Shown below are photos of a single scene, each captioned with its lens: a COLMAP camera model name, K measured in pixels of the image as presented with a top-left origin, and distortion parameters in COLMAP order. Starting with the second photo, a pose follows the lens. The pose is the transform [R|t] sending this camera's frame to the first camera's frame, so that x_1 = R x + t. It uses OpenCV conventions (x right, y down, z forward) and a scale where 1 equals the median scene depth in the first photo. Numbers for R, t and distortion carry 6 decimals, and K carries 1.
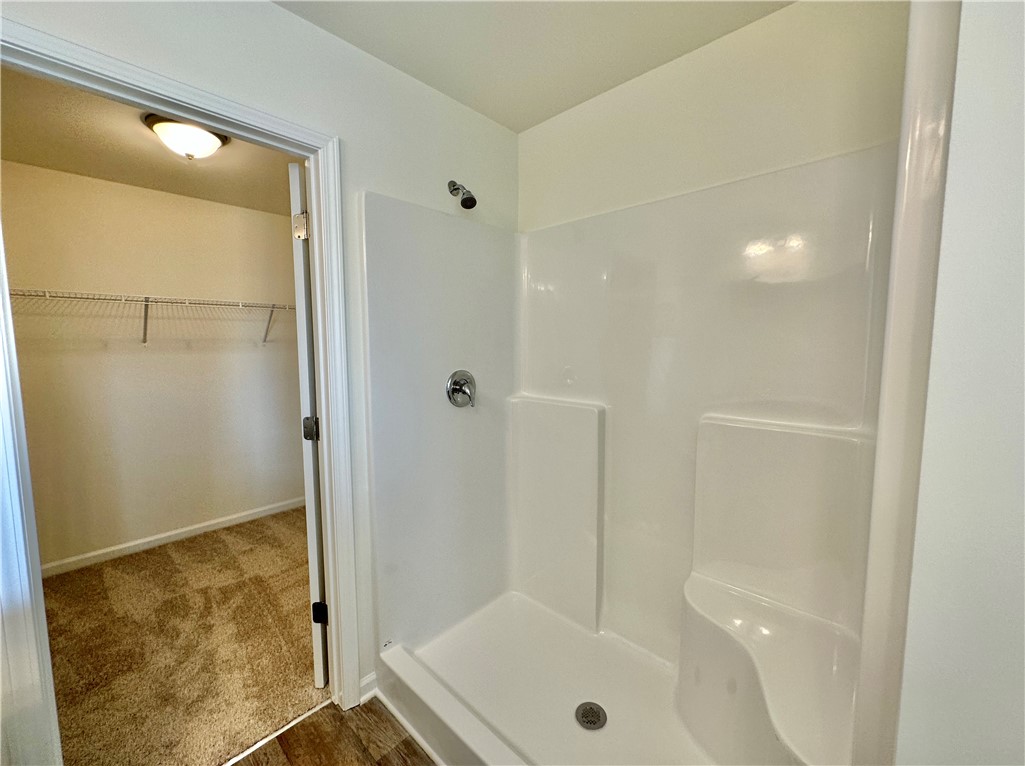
lens RADIAL K [[410.7, 0, 512.5], [0, 410.7, 380.9], [0, 0, 1]] dist [0.000414, 0.000004]
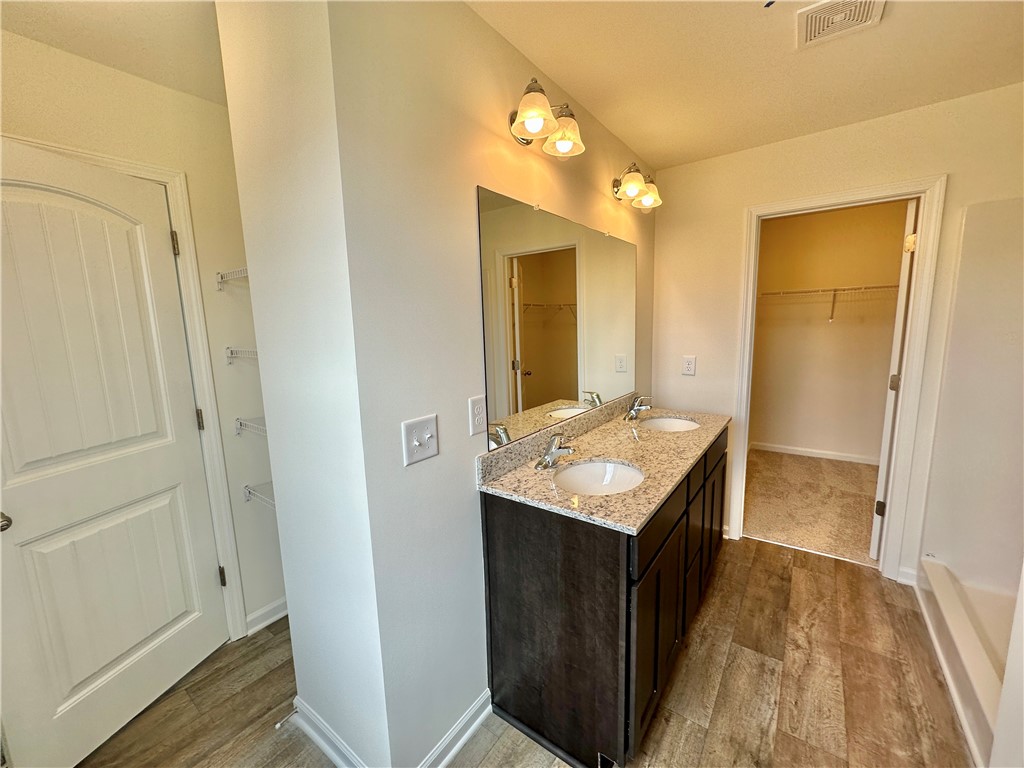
lens RADIAL K [[402.5, 0, 512.0], [0, 402.5, 384.0], [0, 0, 1]] dist [-0.002676, 0.000268]
pose [[0.108726, 0.146357, -0.983239, 0.459747], [-0.057897, 0.988356, 0.140716, -0.001043], [0.992384, 0.041627, 0.115934, -0.310254]]
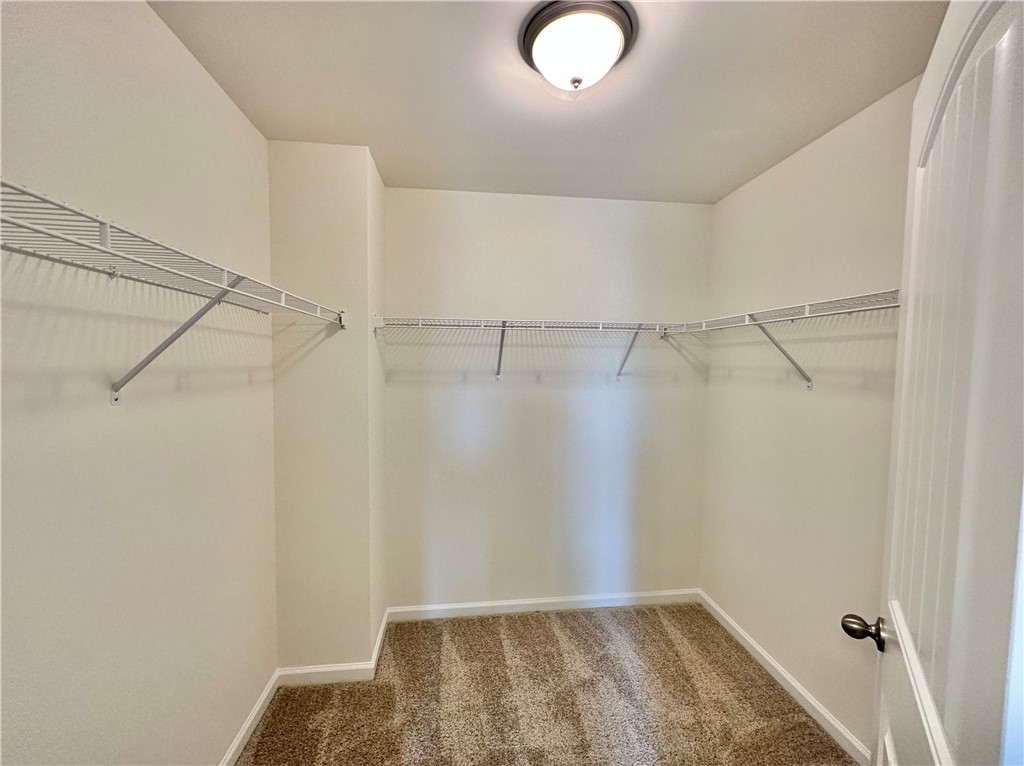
lens RADIAL K [[410.3, 0, 512.0], [0, 410.3, 380.9], [0, 0, 1]] dist [0.000414, 0.000004]
pose [[0.766331, 0.043520, -0.640970, -0.352370], [-0.073941, 0.997048, -0.020706, -0.069965], [0.638177, 0.063262, 0.767286, 0.394307]]
